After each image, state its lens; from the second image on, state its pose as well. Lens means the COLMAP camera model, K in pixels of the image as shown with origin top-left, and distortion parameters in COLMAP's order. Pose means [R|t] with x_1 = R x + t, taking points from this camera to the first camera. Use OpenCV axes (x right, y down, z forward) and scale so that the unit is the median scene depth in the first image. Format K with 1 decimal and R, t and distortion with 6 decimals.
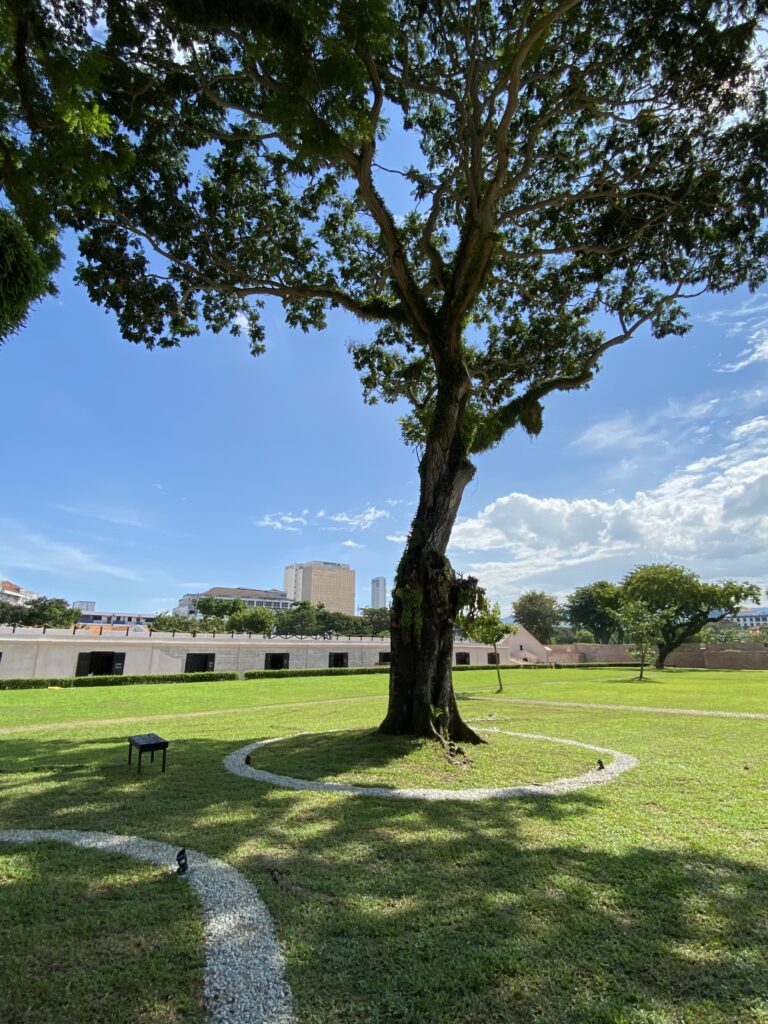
lens RADIAL K [[511.1, 0, 384.0], [0, 511.1, 512.0], [0, 0, 1]] dist [0.000397, 0.000046]
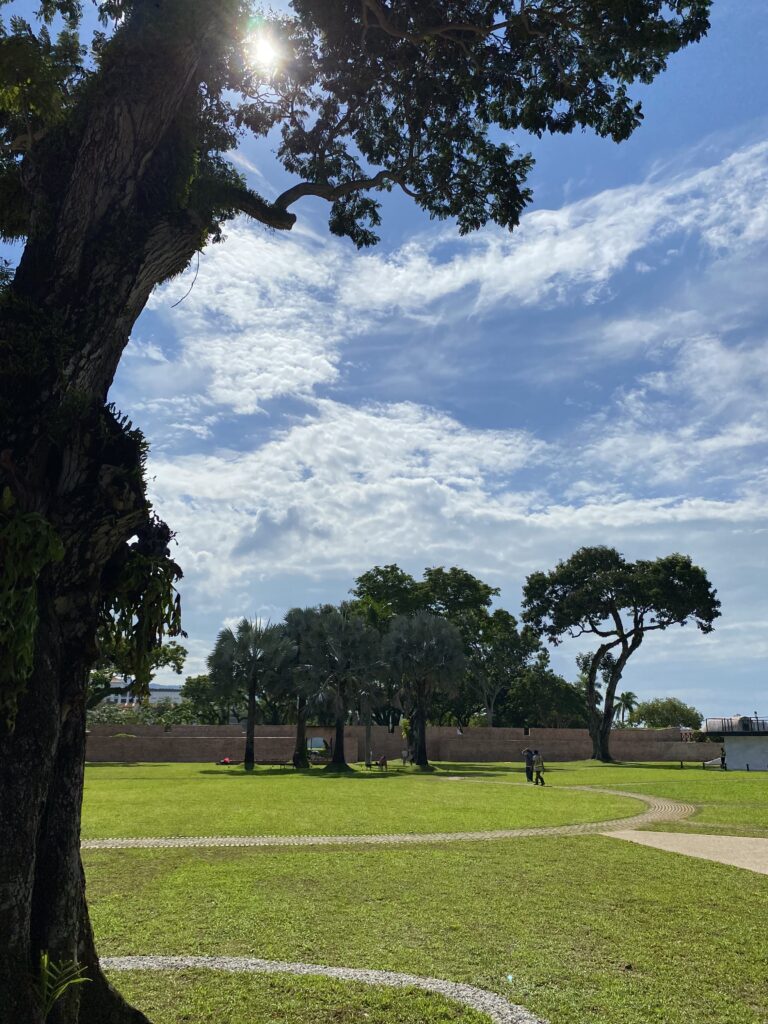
lens RADIAL K [[778.1, 0, 384.0], [0, 778.1, 512.0], [0, 0, 1]] dist [-0.007067, -0.005451]
pose [[0.580323, 0.232174, 0.780590, -0.085297], [-0.222150, 0.967281, -0.122546, 0.090577], [-0.783502, -0.102292, 0.612912, 0.345557]]
